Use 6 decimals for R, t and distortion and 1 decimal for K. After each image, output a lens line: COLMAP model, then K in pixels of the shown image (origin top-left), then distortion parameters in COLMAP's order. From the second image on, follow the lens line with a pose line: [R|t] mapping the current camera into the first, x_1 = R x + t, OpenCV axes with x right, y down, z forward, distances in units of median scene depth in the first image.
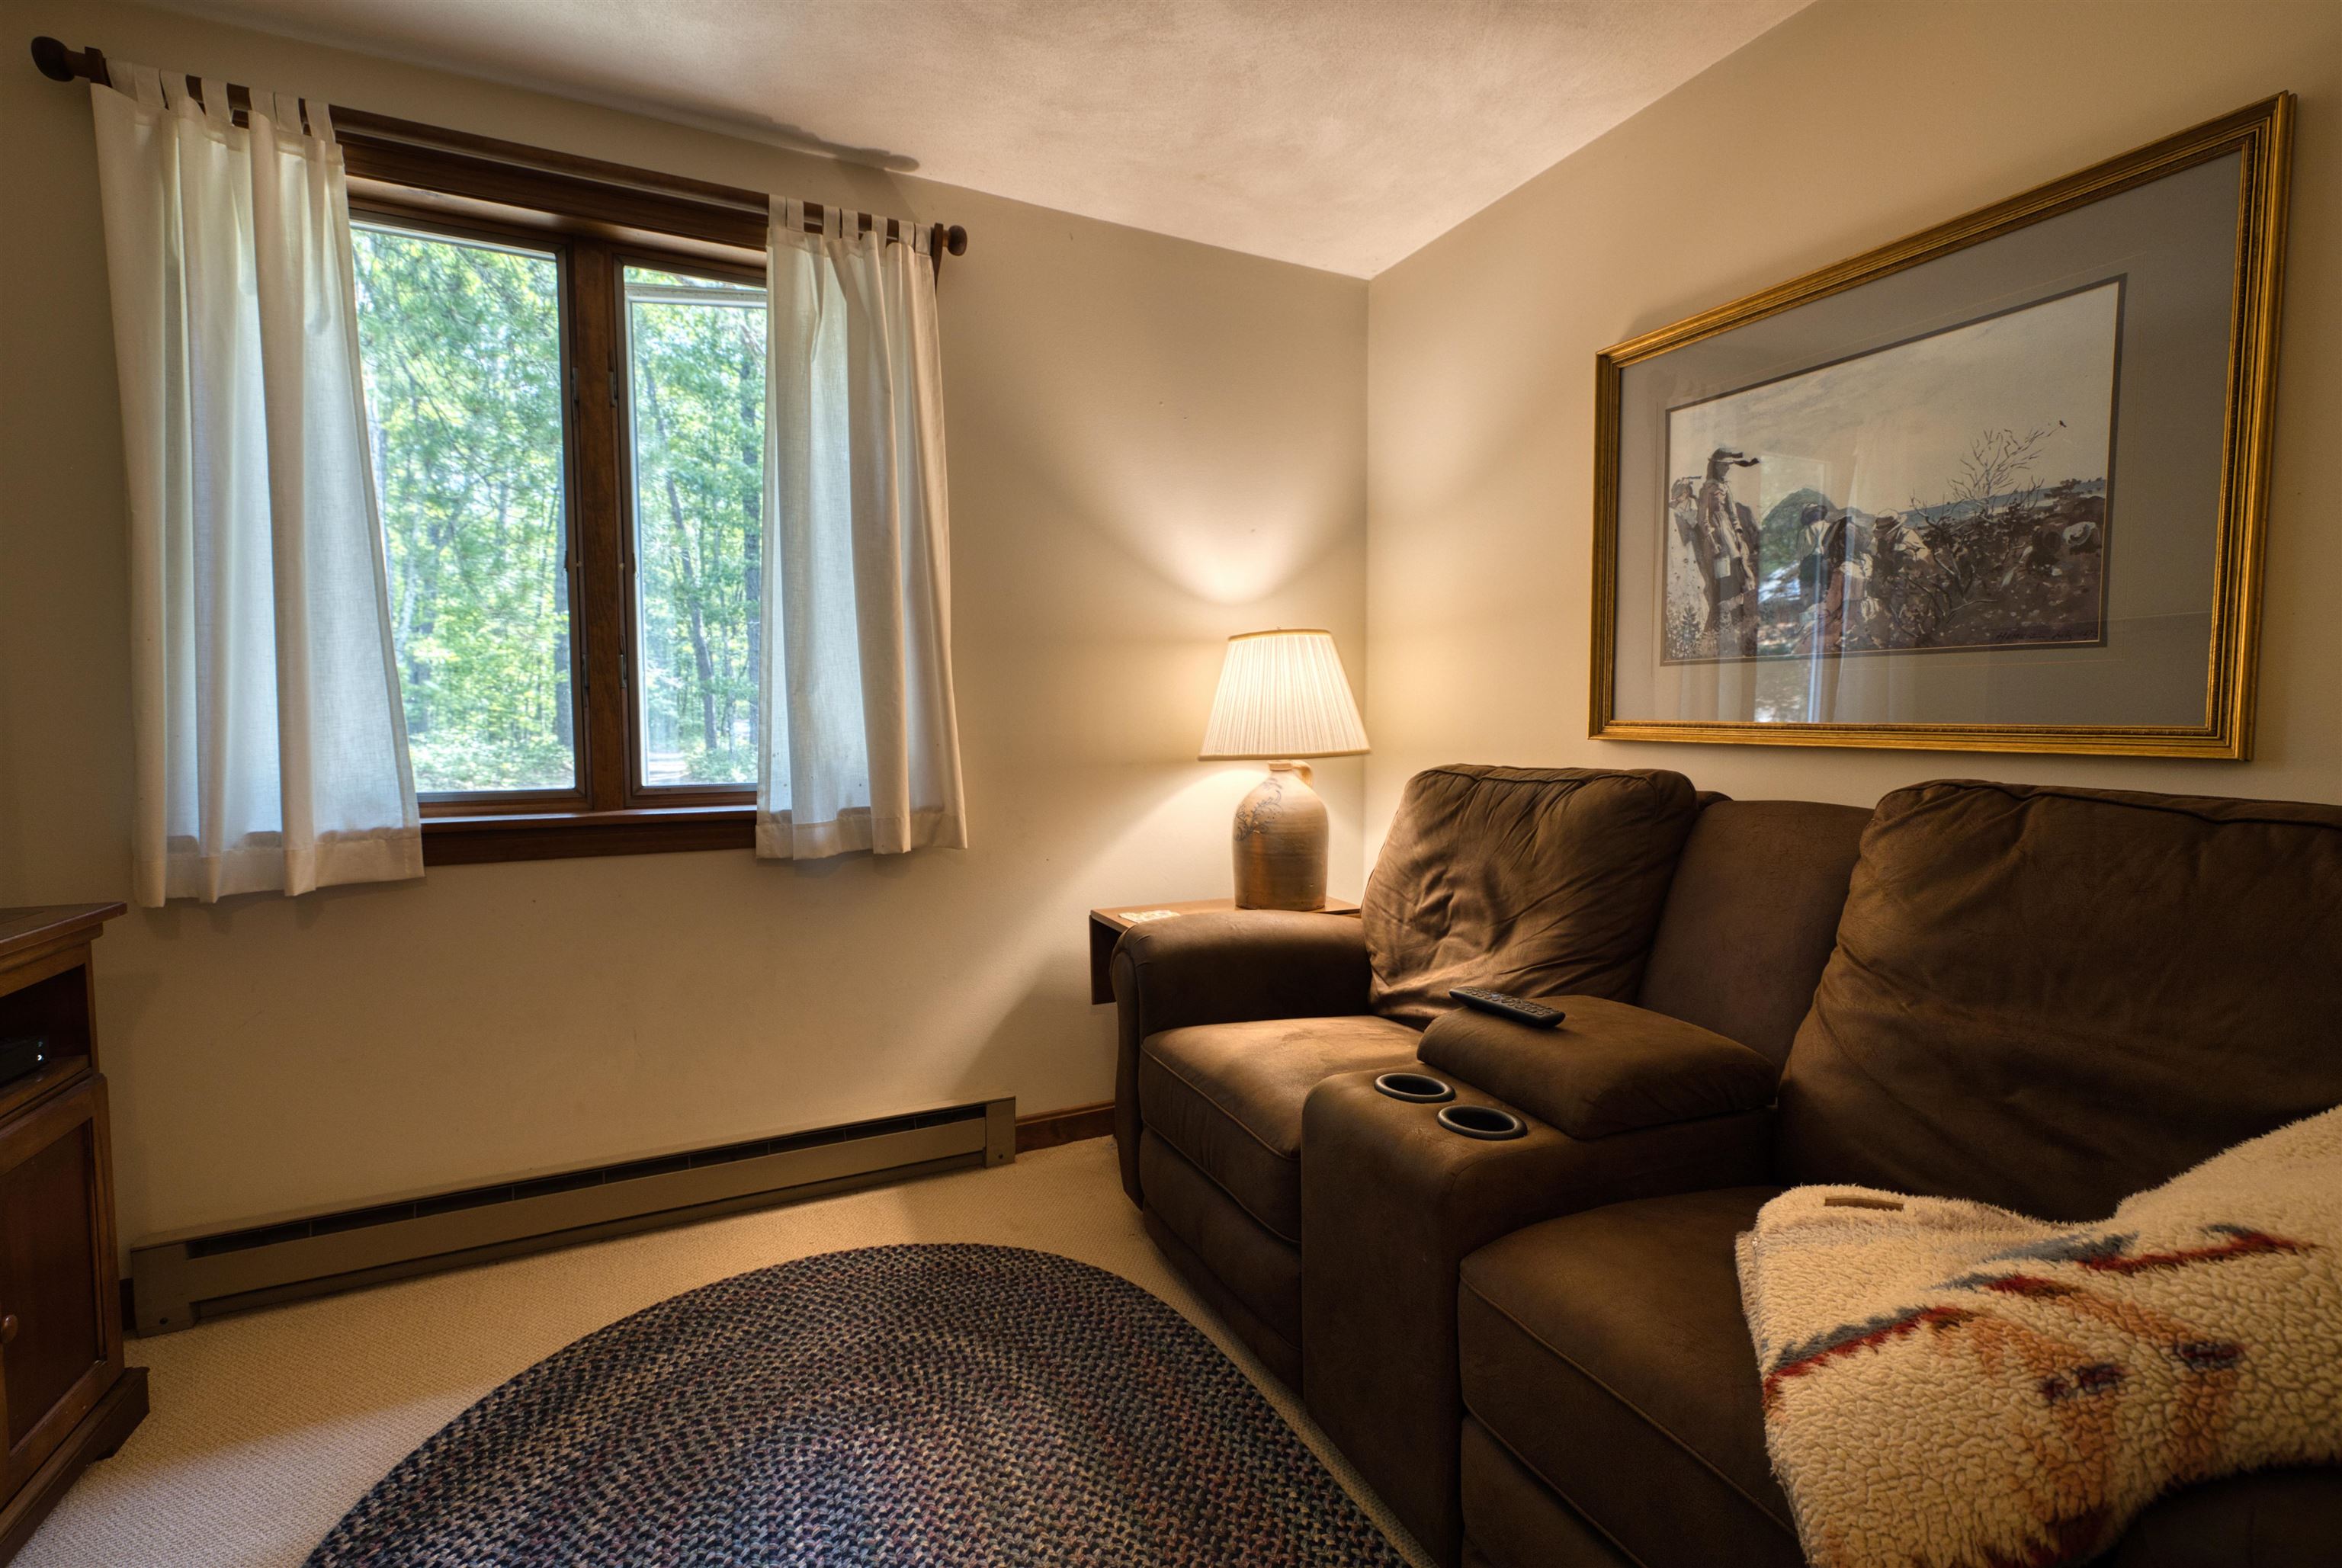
lens RADIAL K [[1022.1, 0, 1175.2], [0, 1022.1, 780.8], [0, 0, 1]] dist [0.001441, -0.000543]
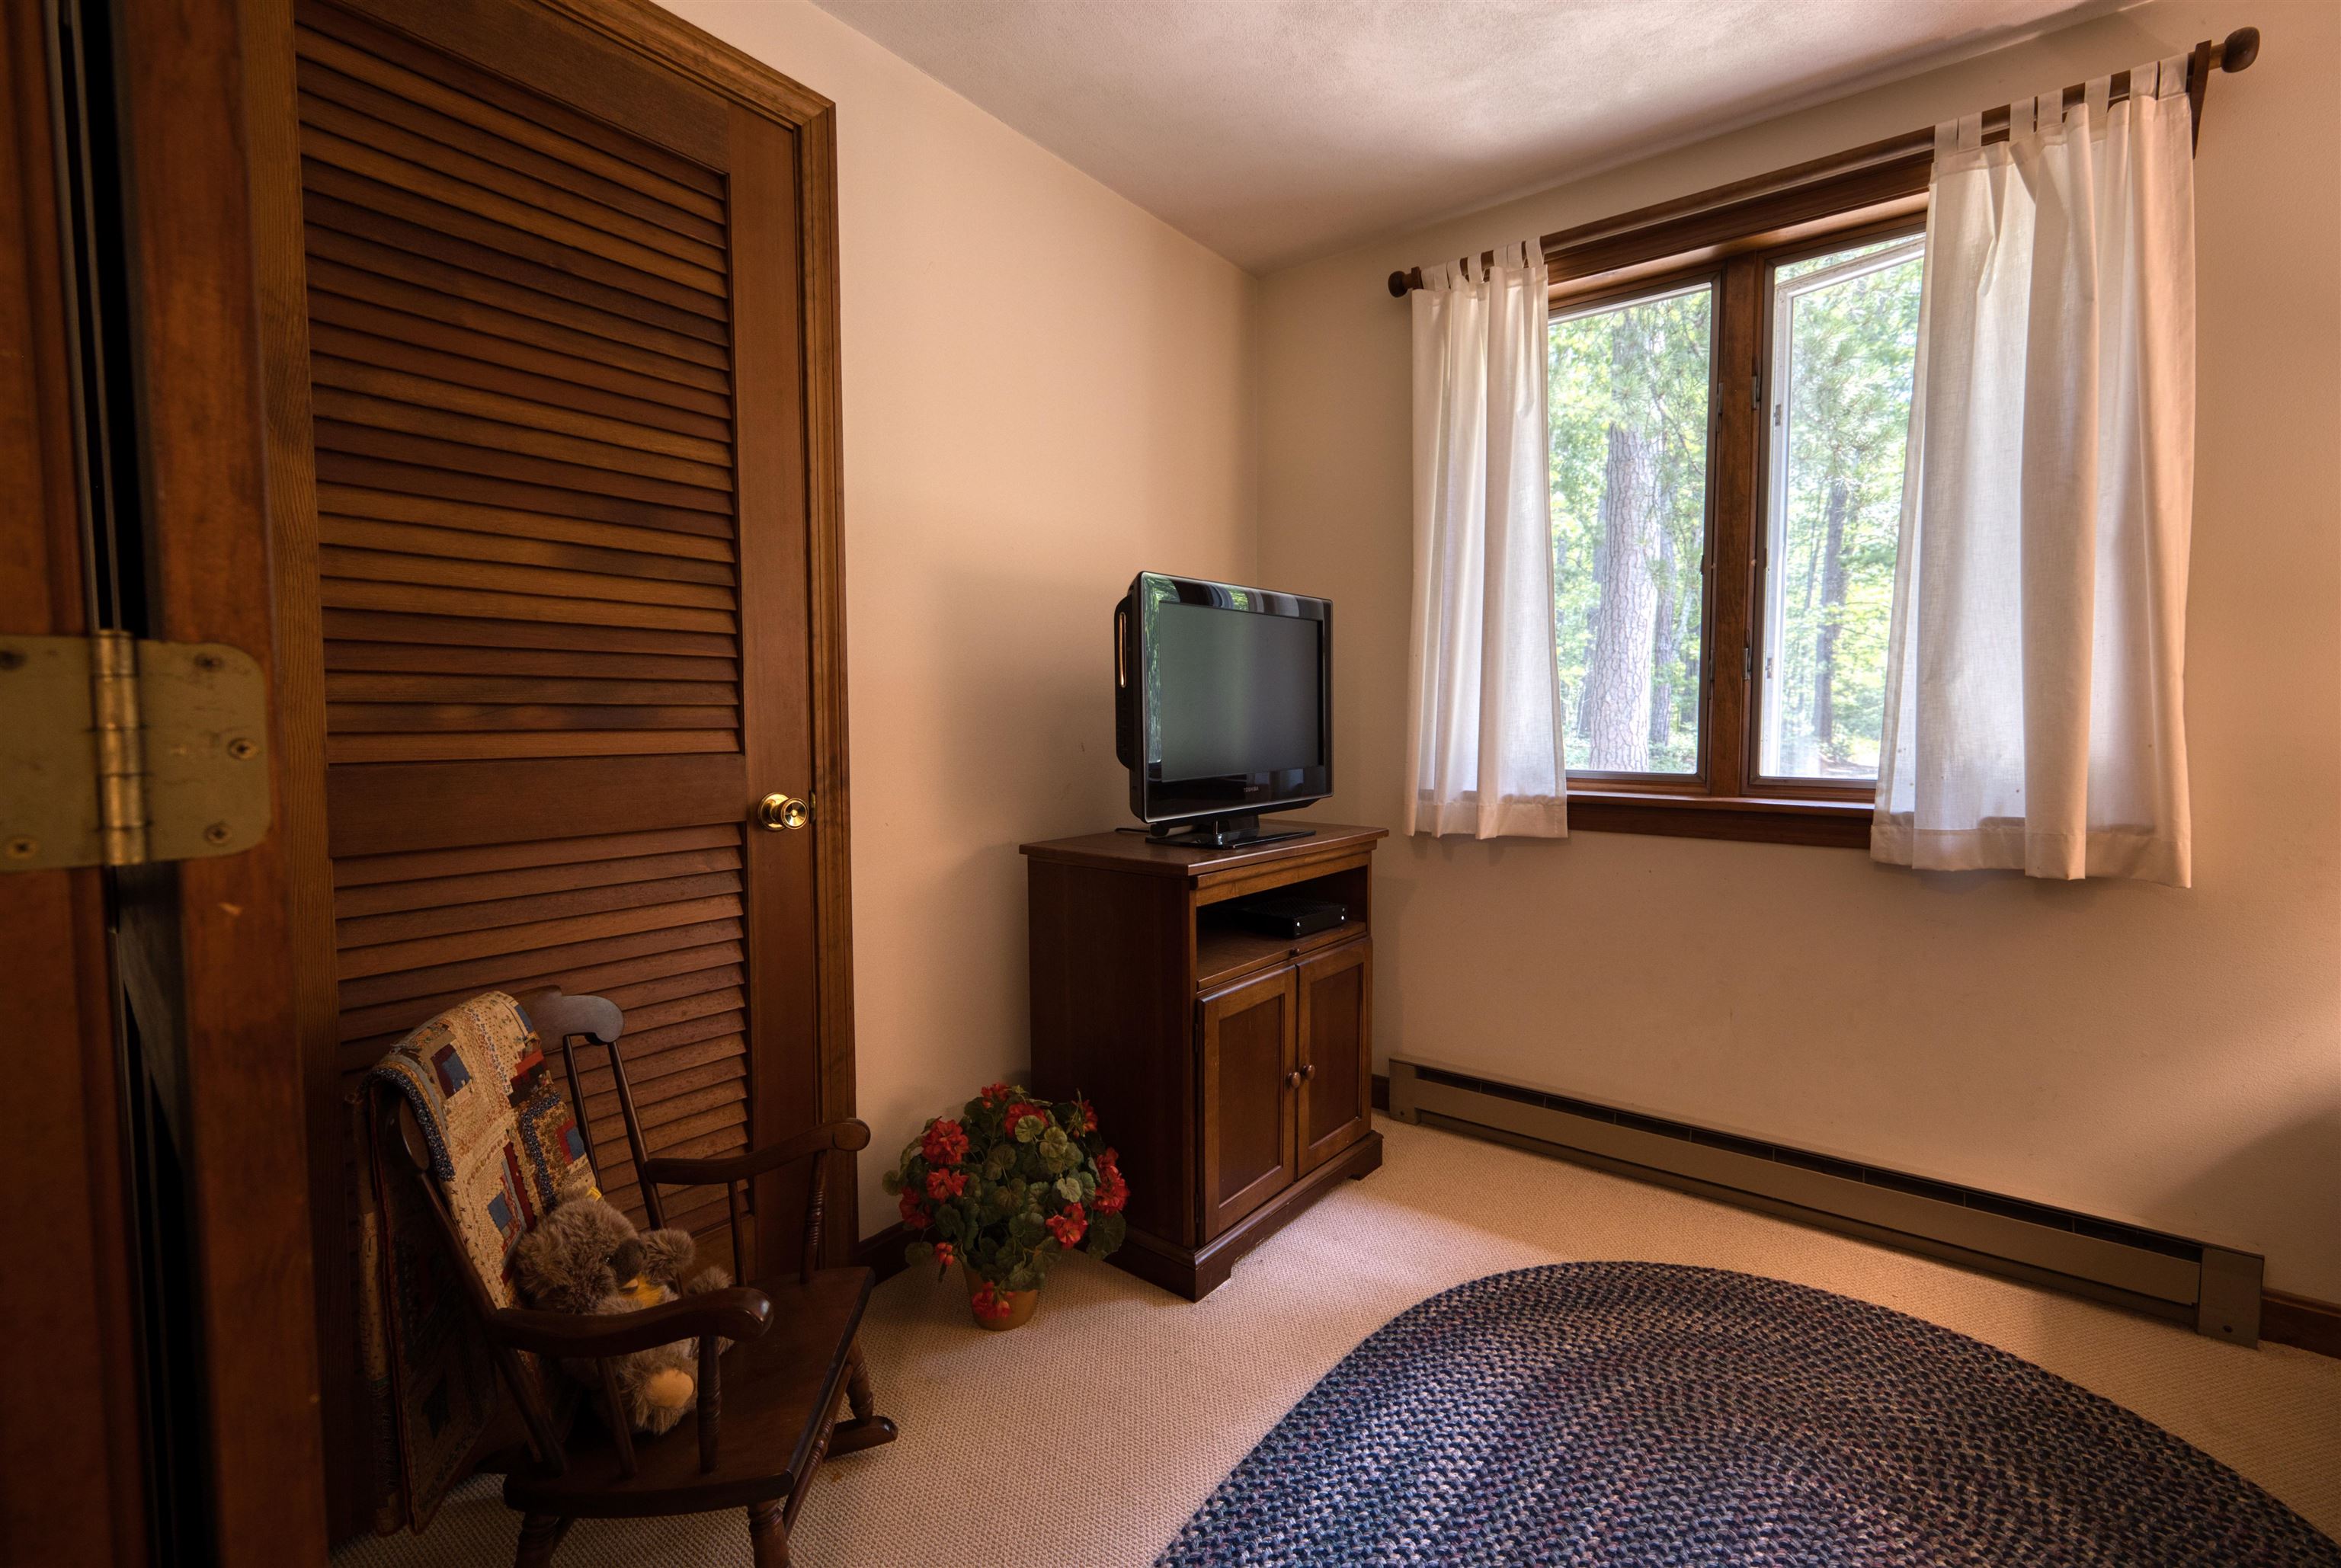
lens RADIAL K [[1021.6, 0, 1186.1], [0, 1021.6, 777.6], [0, 0, 1]] dist [0.001441, -0.000543]
pose [[0.446723, 0.062889, -0.892459, 0.161979], [-0.057101, 0.997497, 0.041708, -0.003579], [0.892848, 0.032328, 0.449196, 0.033757]]
